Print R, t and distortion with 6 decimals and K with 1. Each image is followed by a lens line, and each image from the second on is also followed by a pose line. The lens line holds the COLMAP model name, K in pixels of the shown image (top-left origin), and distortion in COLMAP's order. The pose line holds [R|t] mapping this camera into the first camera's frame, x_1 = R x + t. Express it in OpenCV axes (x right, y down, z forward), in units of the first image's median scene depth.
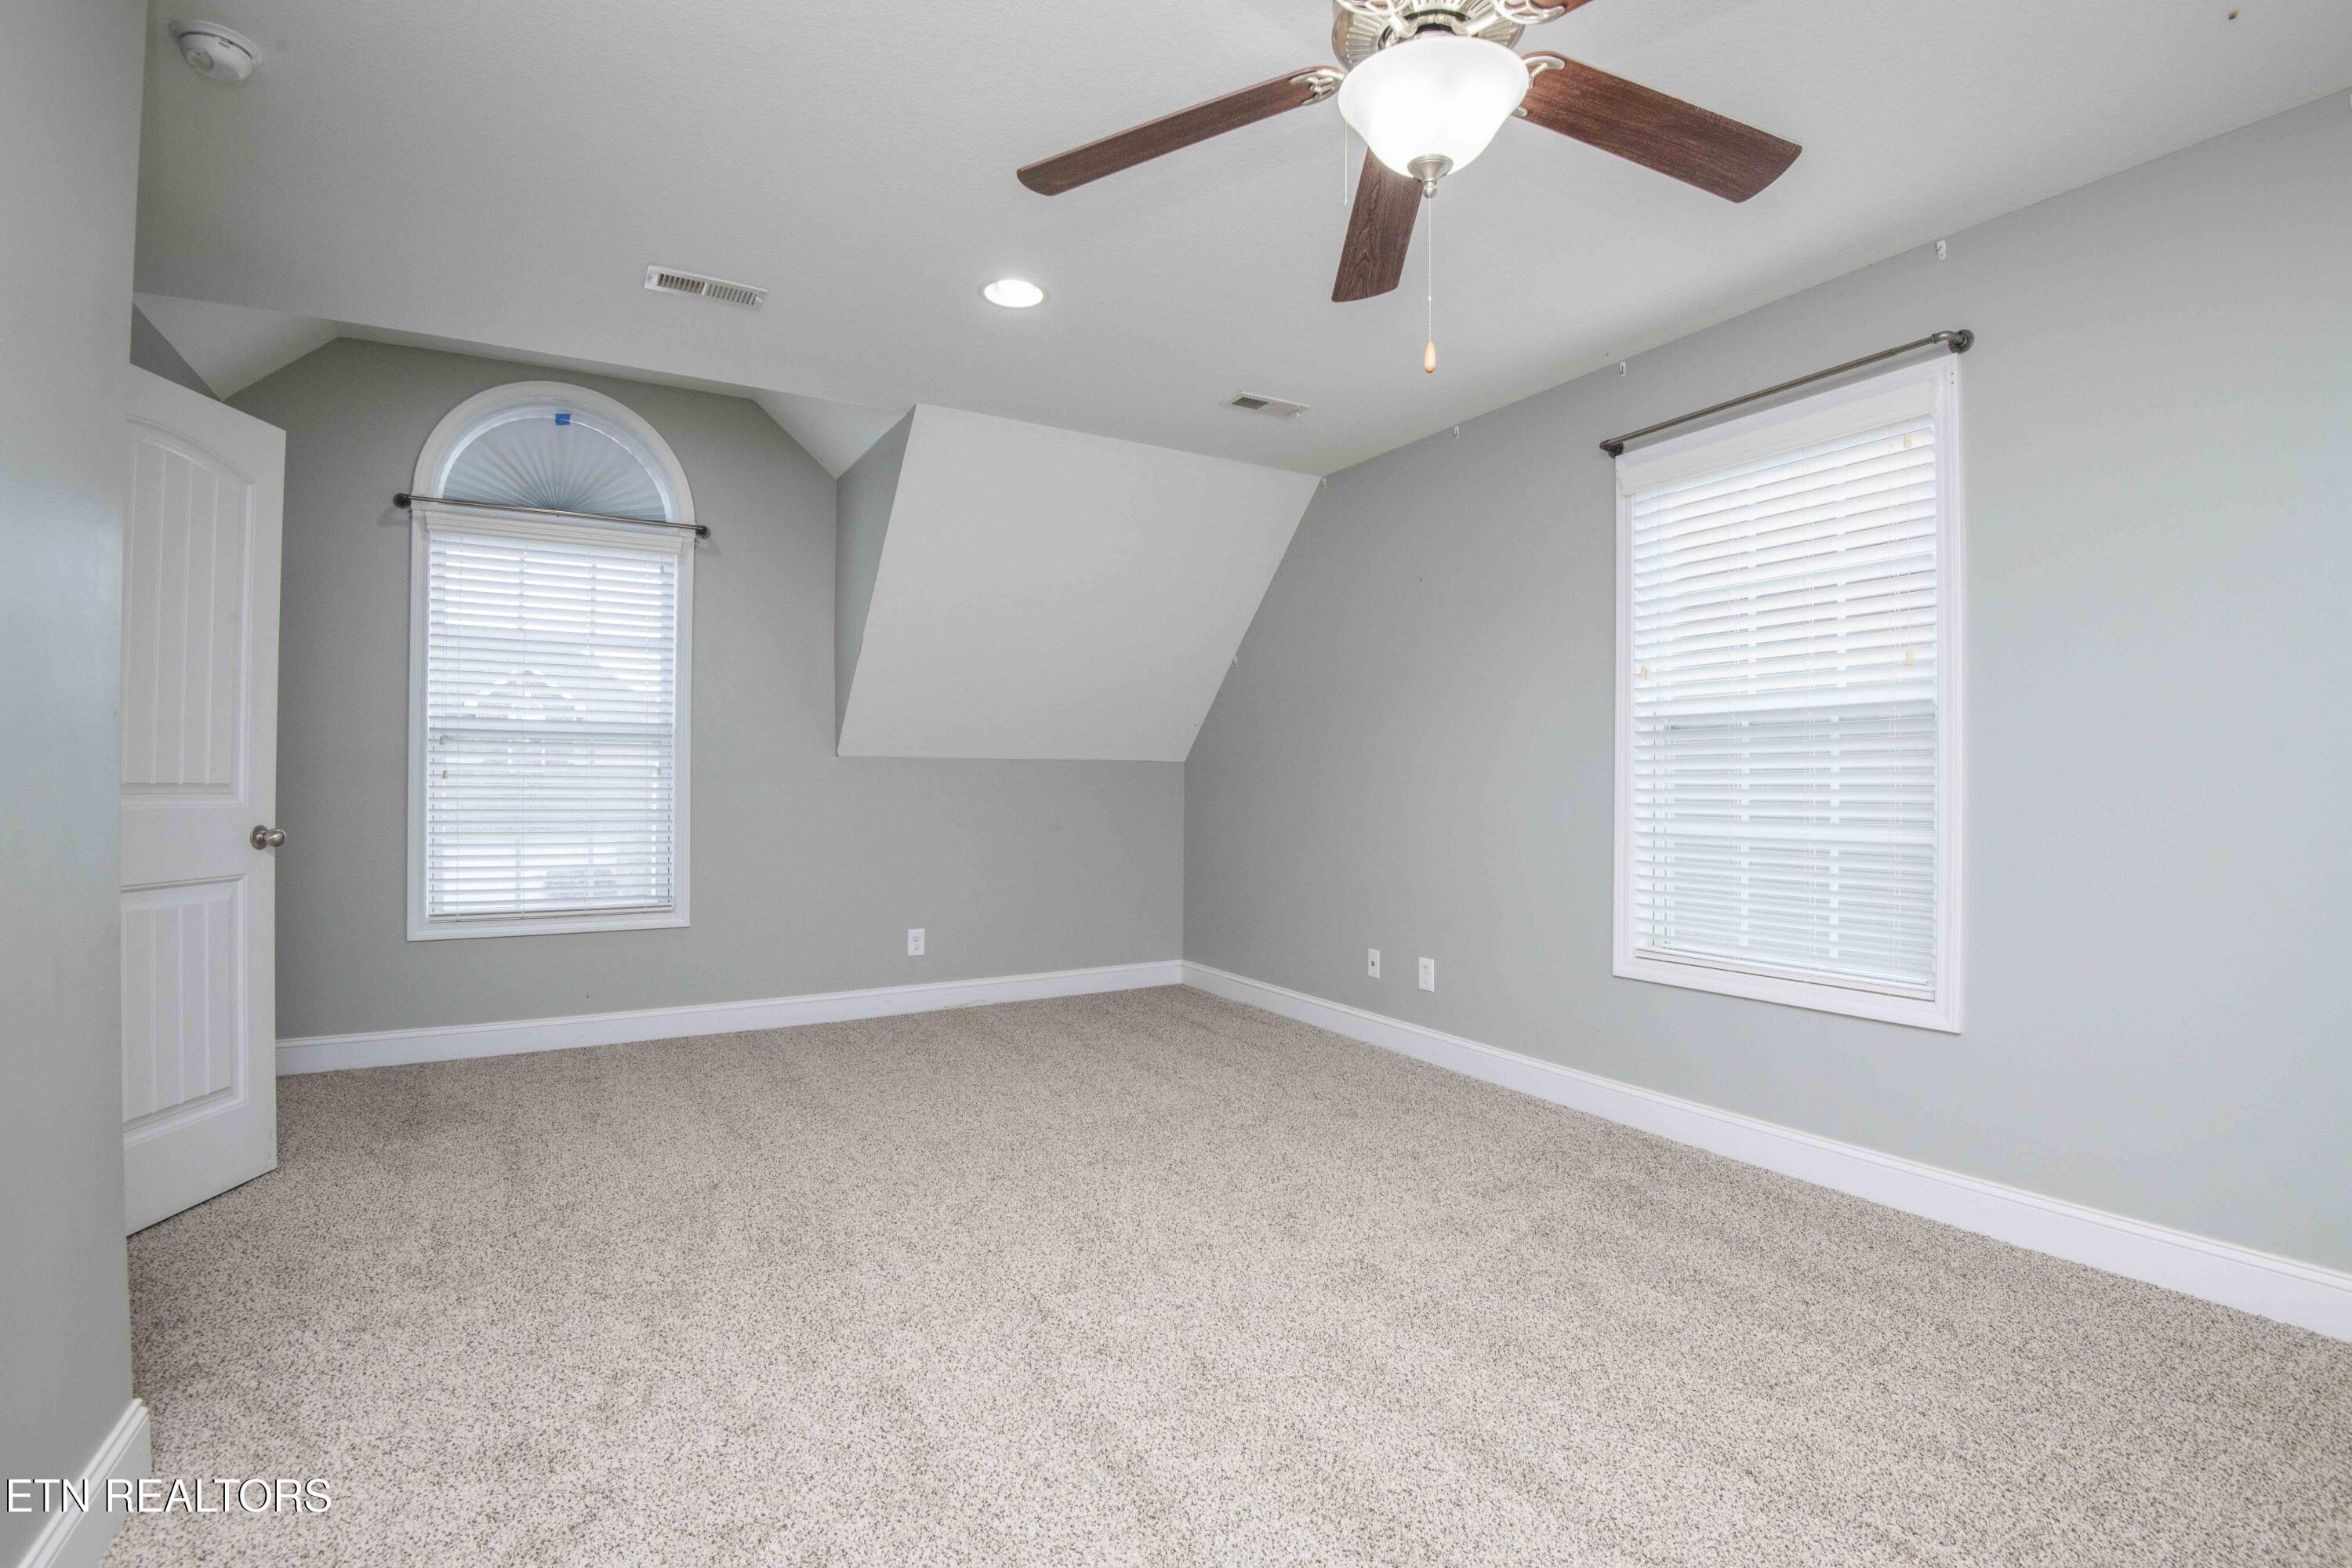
lens RADIAL K [[1101.0, 0, 1186.0], [0, 1101.0, 781.5], [0, 0, 1]] dist [-0.039303, -0.001542]
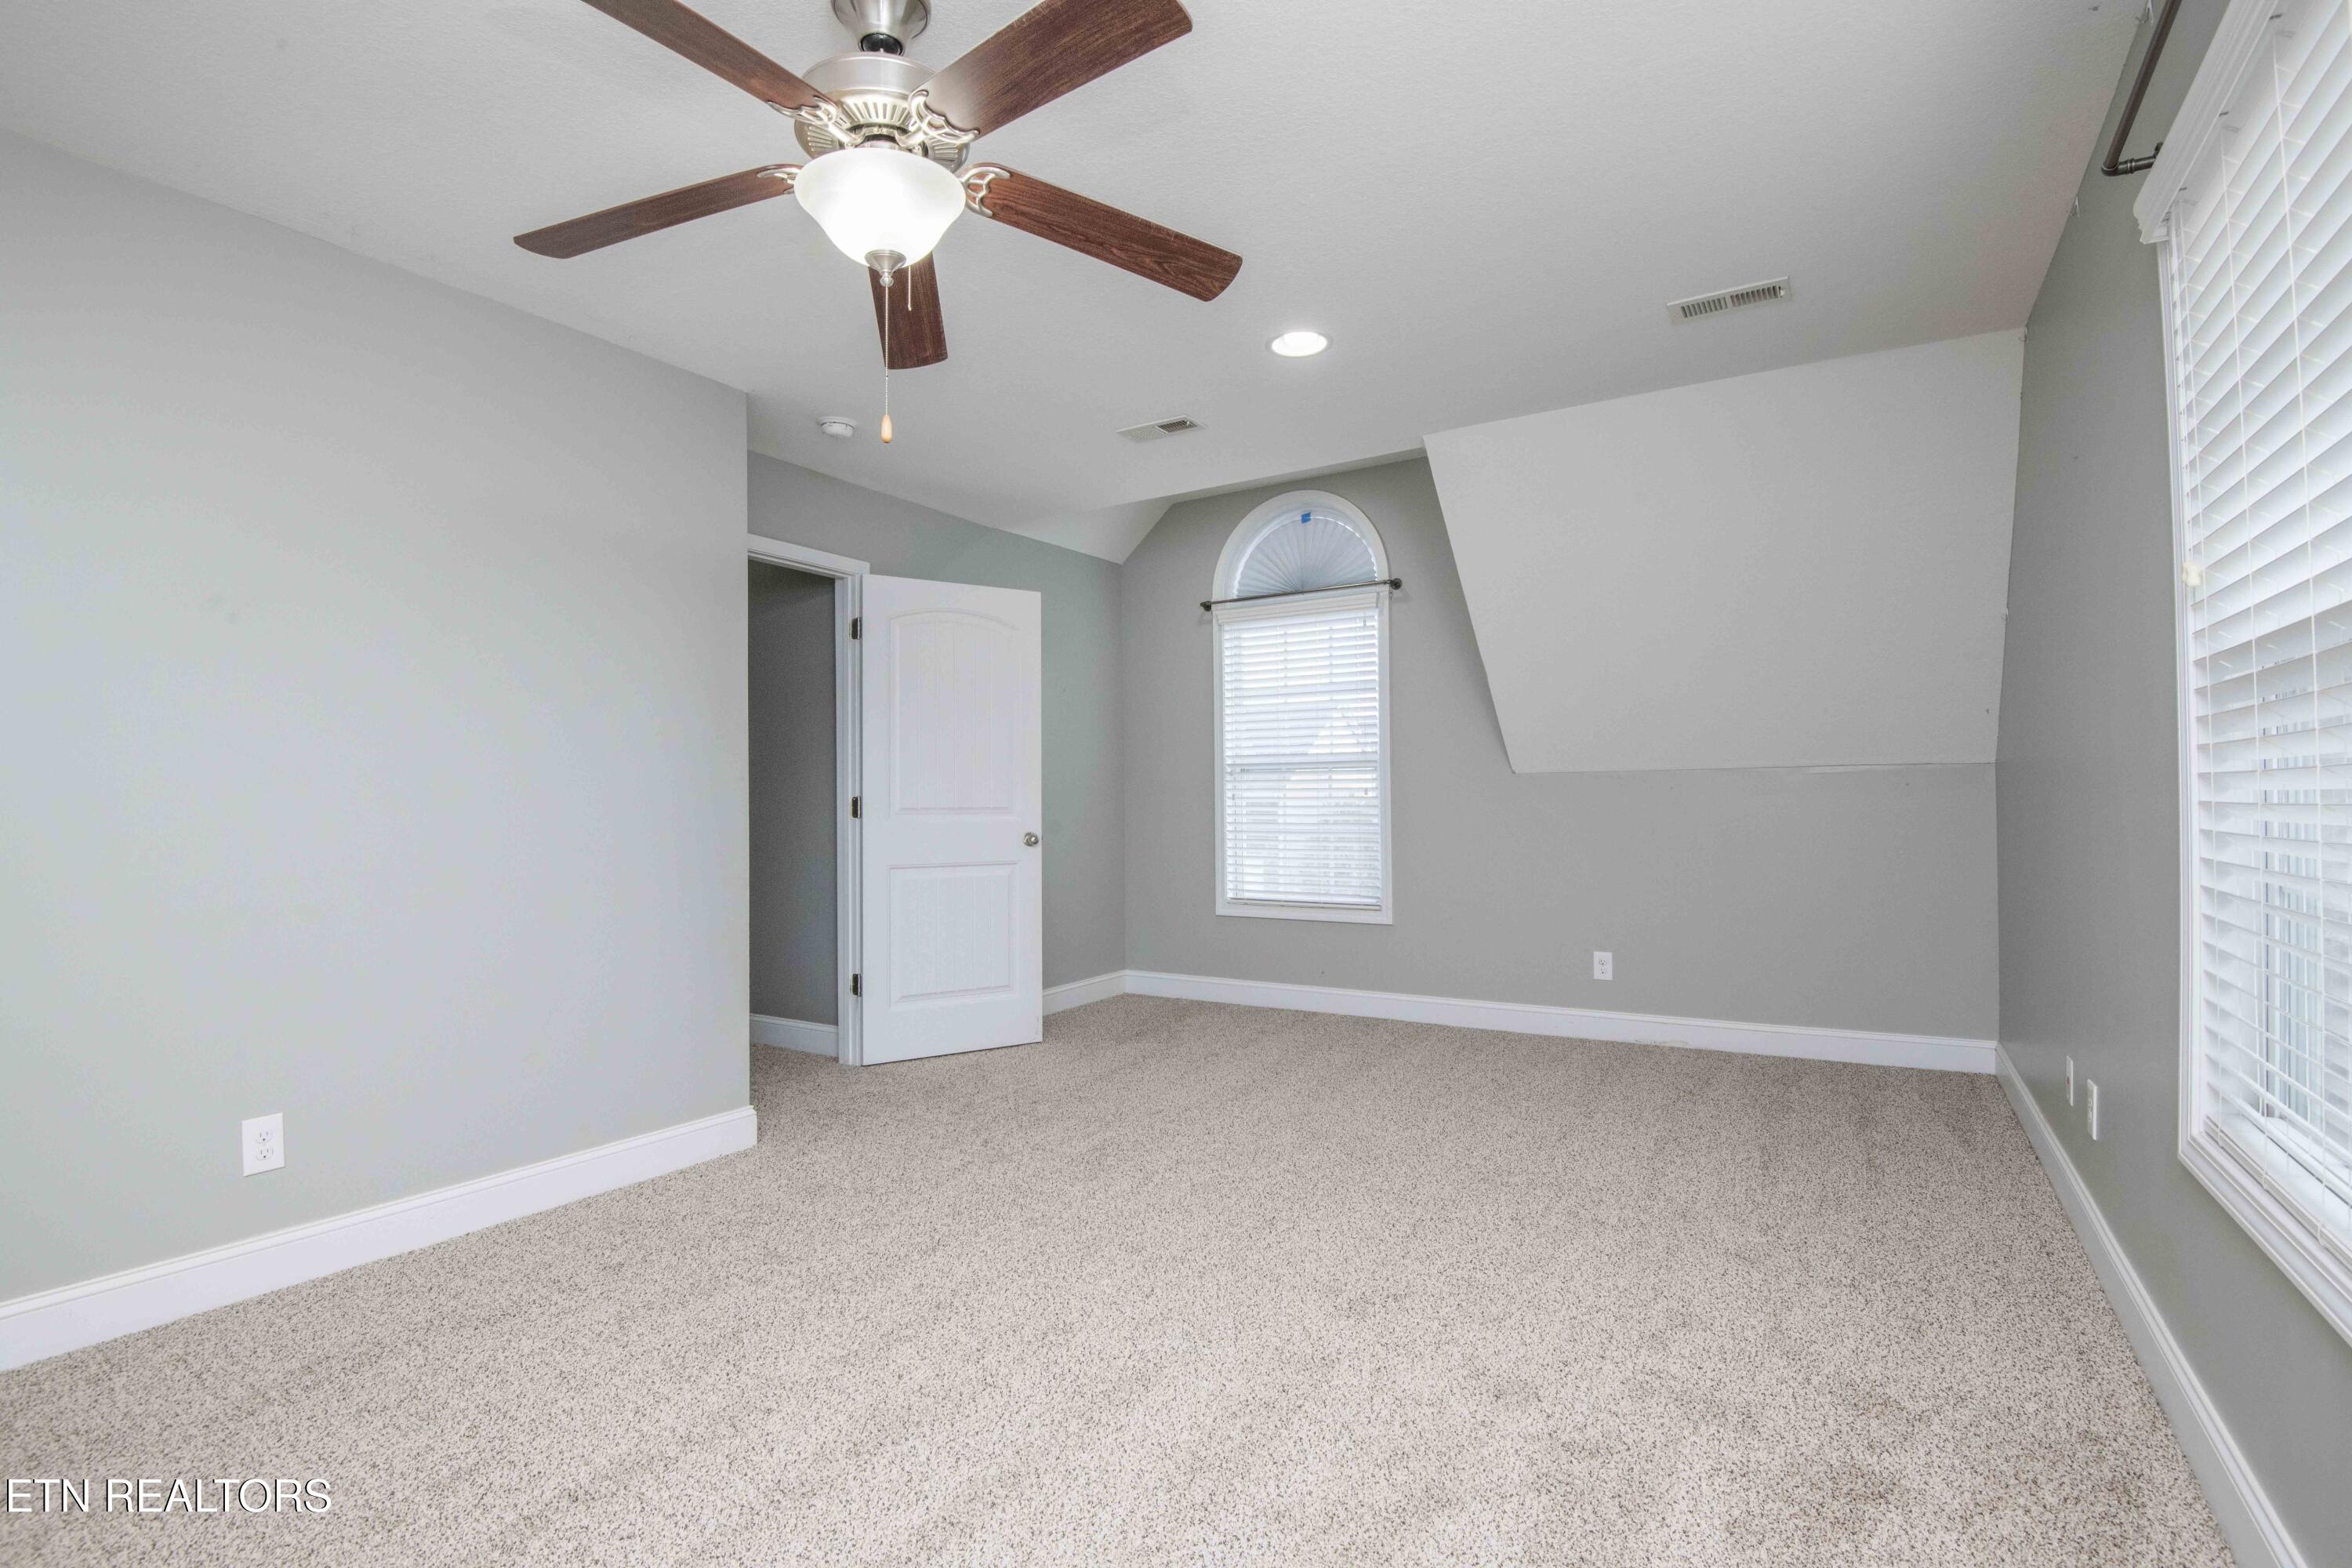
lens RADIAL K [[1101.0, 0, 1186.0], [0, 1101.0, 781.5], [0, 0, 1]] dist [-0.039303, -0.001542]
pose [[0.446763, -0.024088, -0.894328, 0.548499], [0.015183, 0.999698, -0.019341, -0.000700], [0.894523, -0.004938, 0.446994, 0.312427]]
